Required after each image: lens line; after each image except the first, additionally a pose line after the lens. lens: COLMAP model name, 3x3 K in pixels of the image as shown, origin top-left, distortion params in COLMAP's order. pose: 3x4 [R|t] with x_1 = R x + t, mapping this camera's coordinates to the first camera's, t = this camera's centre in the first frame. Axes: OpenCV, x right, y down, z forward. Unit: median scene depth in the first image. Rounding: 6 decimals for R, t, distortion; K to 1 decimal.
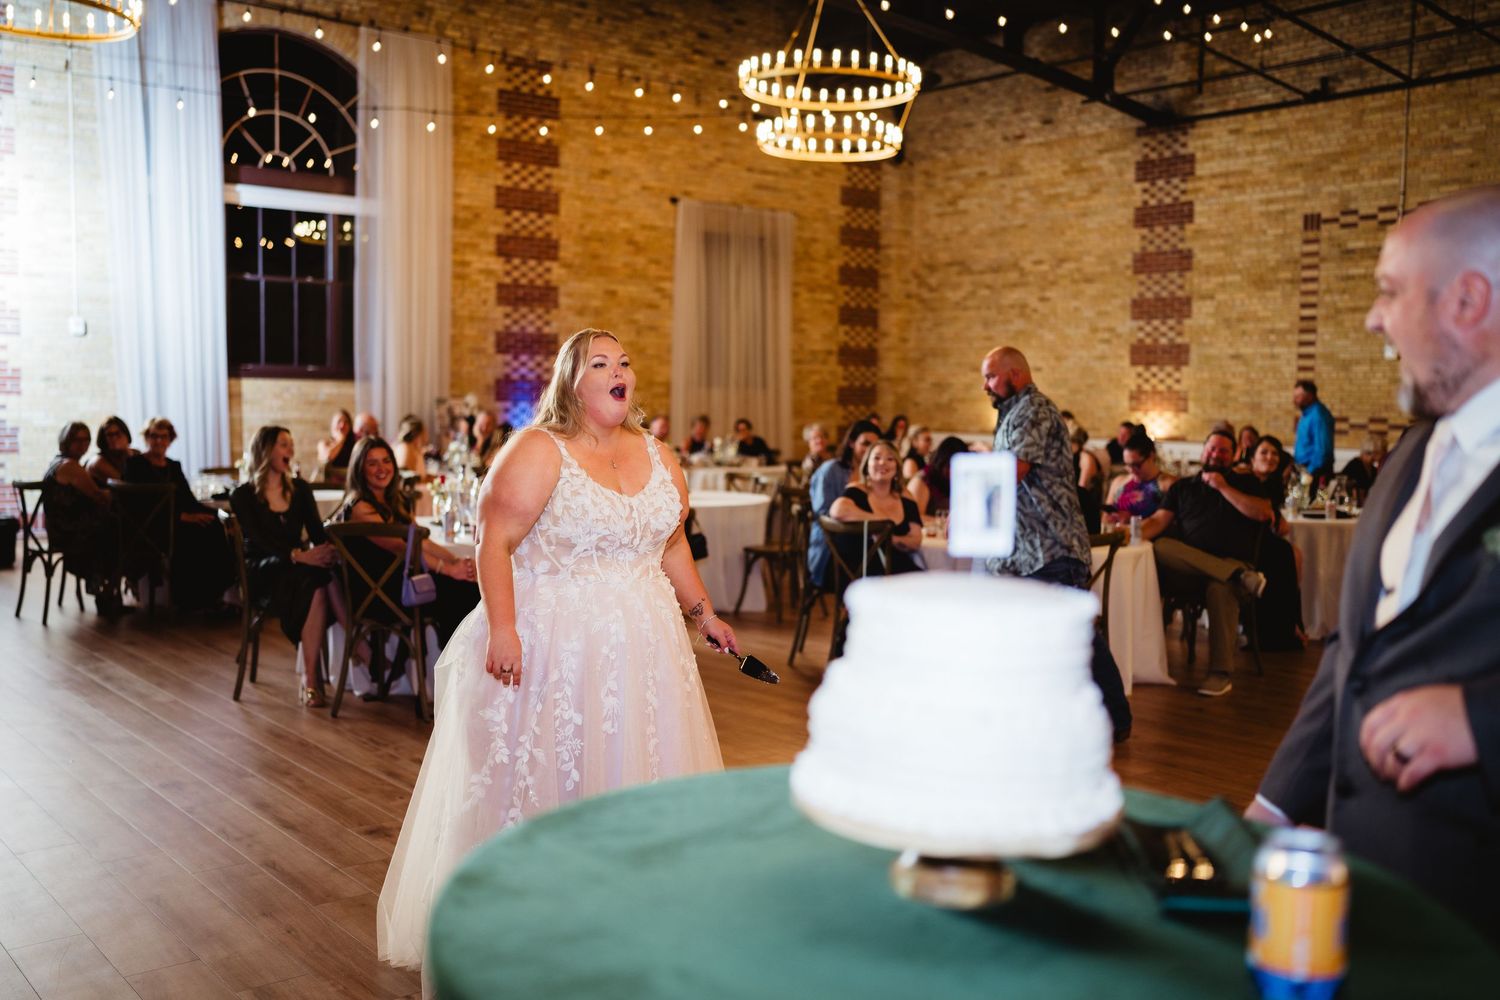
lens RADIAL K [[1456.7, 0, 750.0], [0, 1456.7, 500.0], [0, 0, 1]] dist [-0.047395, 0.176444]
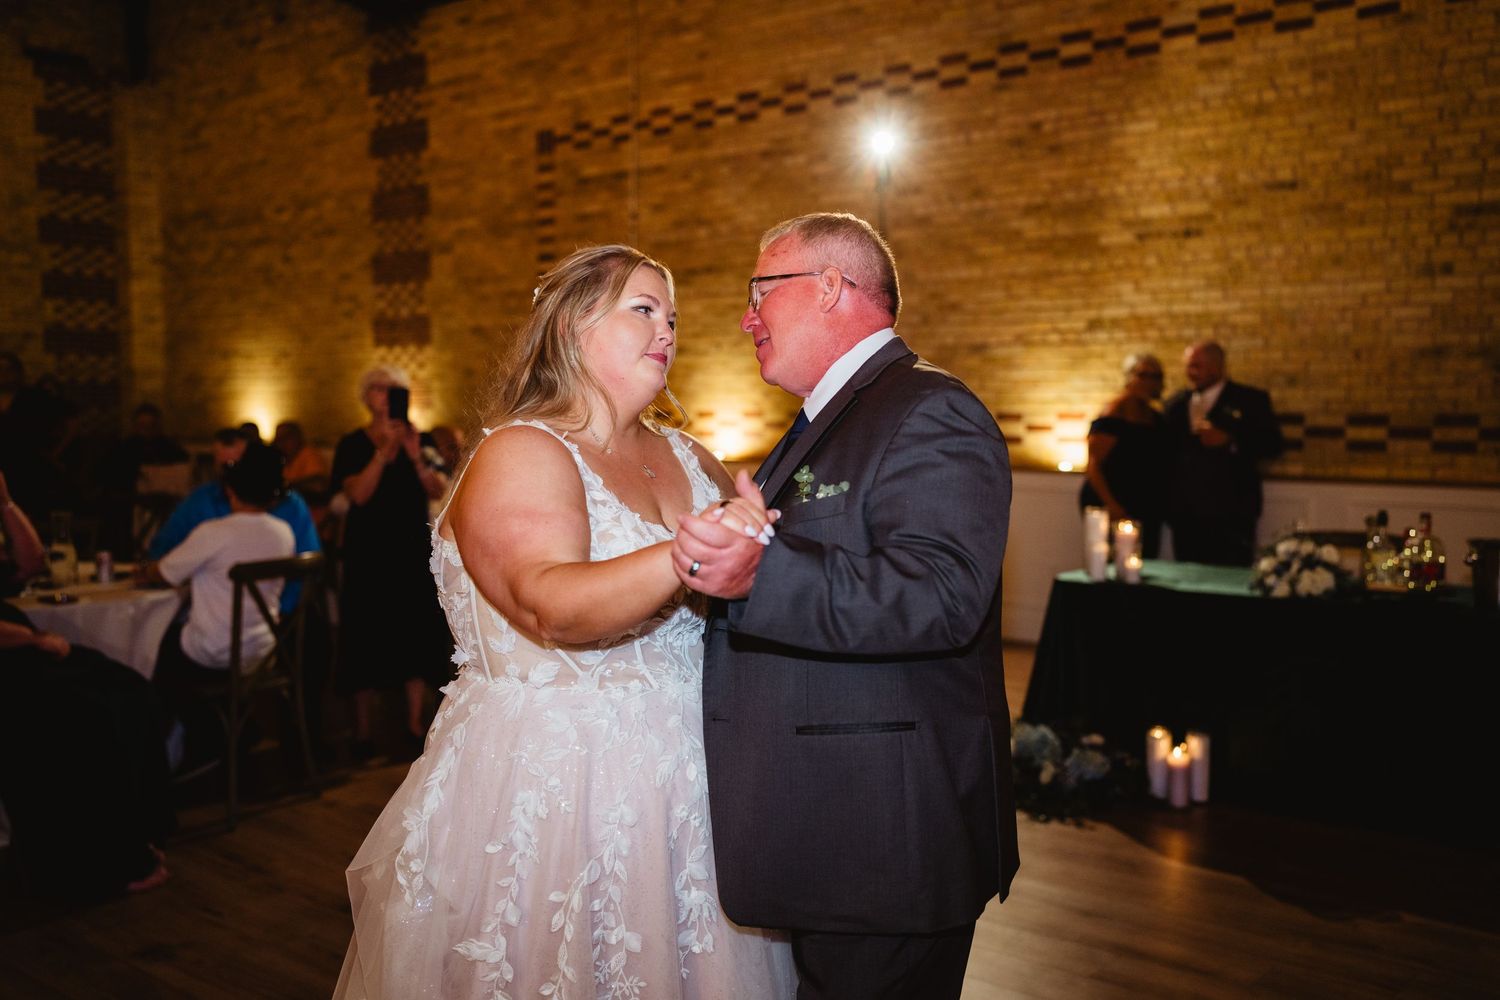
lens RADIAL K [[1456.7, 0, 750.0], [0, 1456.7, 500.0], [0, 0, 1]] dist [-0.047395, 0.176444]
pose [[0.984575, -0.022863, 0.173461, 0.327819], [0.024231, 0.999690, -0.005771, -0.006451], [-0.173275, 0.009885, 0.984824, 0.251522]]
